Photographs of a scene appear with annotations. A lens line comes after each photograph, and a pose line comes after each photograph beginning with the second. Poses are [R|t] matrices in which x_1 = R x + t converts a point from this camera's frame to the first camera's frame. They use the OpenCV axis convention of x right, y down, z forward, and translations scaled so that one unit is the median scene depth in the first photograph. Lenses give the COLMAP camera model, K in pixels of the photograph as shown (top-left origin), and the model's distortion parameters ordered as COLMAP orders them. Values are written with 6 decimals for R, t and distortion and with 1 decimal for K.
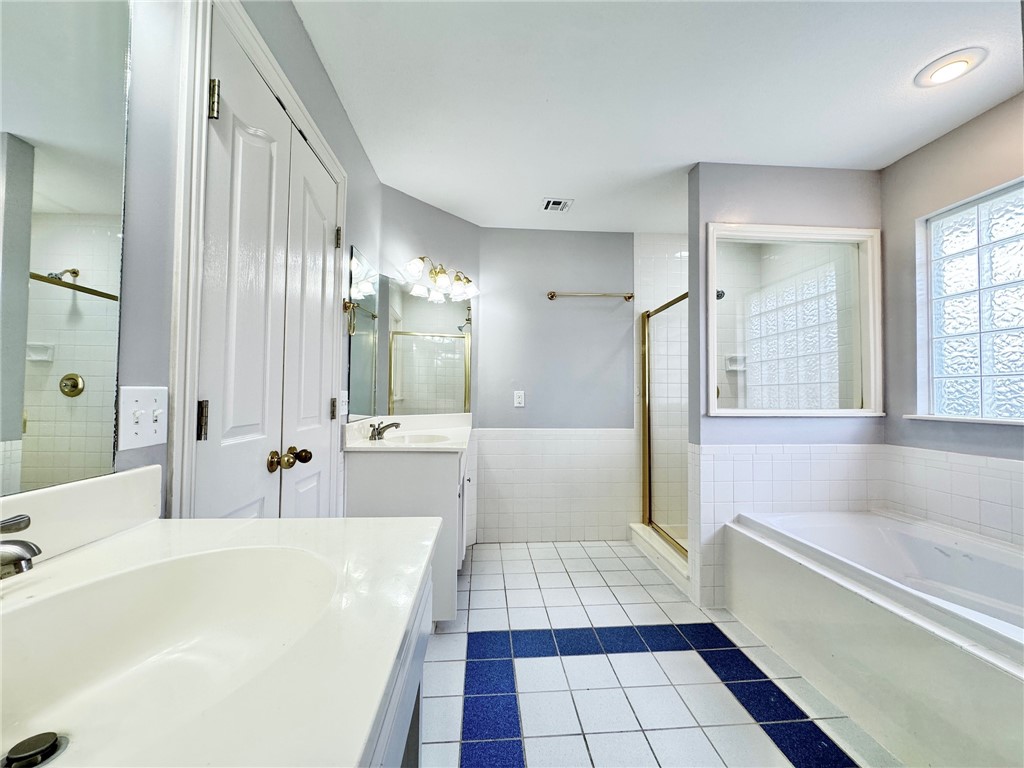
lens RADIAL K [[404.8, 0, 512.5], [0, 404.8, 386.9], [0, 0, 1]] dist [-0.009116, 0.000599]
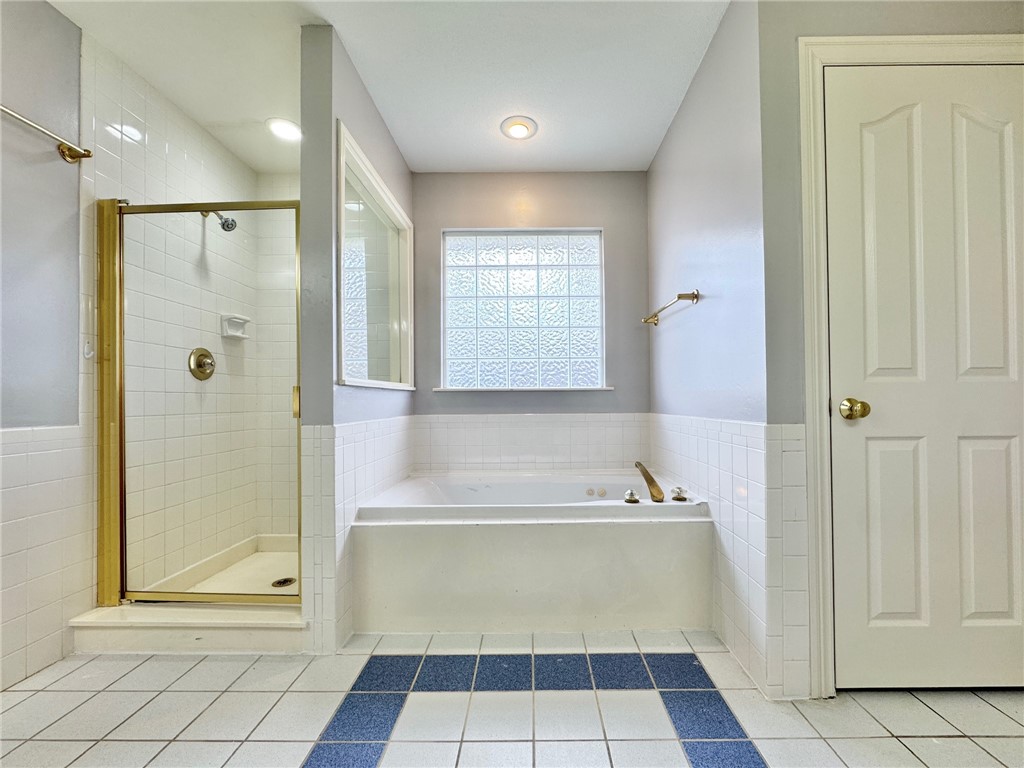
lens RADIAL K [[419.5, 0, 533.2], [0, 419.5, 395.5], [0, 0, 1]] dist [-0.001958, -0.001029]
pose [[0.076866, 0.004248, 0.997032, -0.246331], [-0.012765, 0.999913, -0.003277, 0.091538], [-0.996960, -0.012475, 0.076913, 0.601587]]
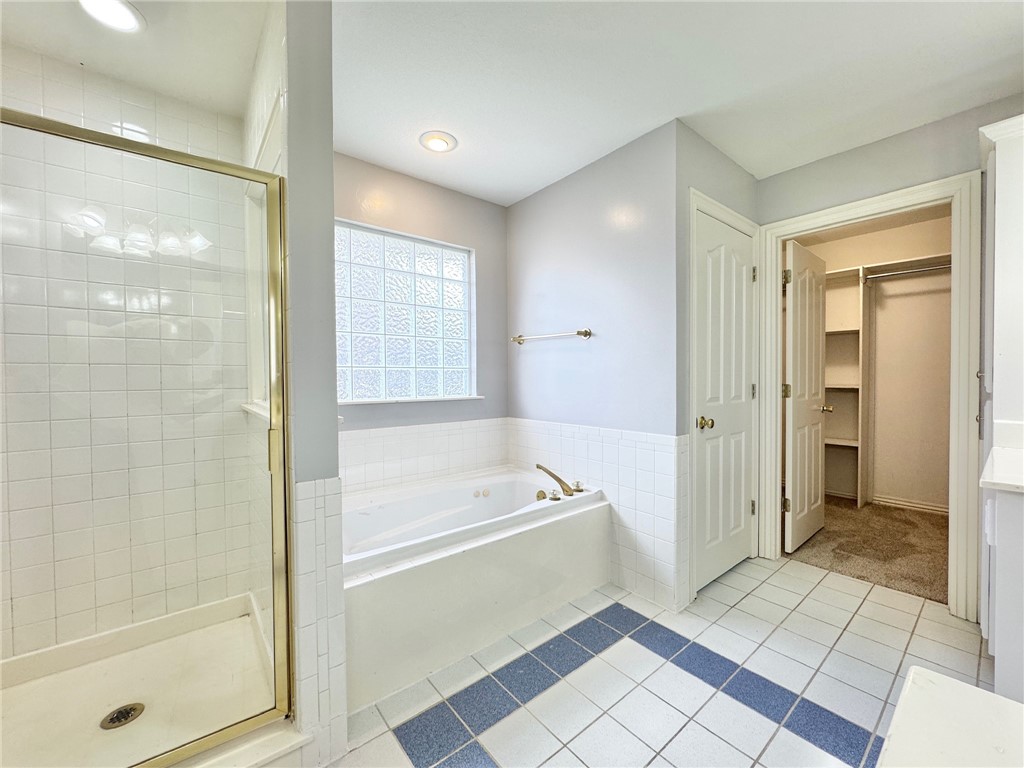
lens RADIAL K [[404.8, 0, 509.5], [0, 404.8, 384.9], [0, 0, 1]] dist [-0.009116, 0.000599]
pose [[-0.566011, -0.019675, 0.824163, -0.137686], [-0.017645, 0.999775, 0.011750, 0.005847], [-0.824209, -0.007892, -0.566231, 1.139695]]
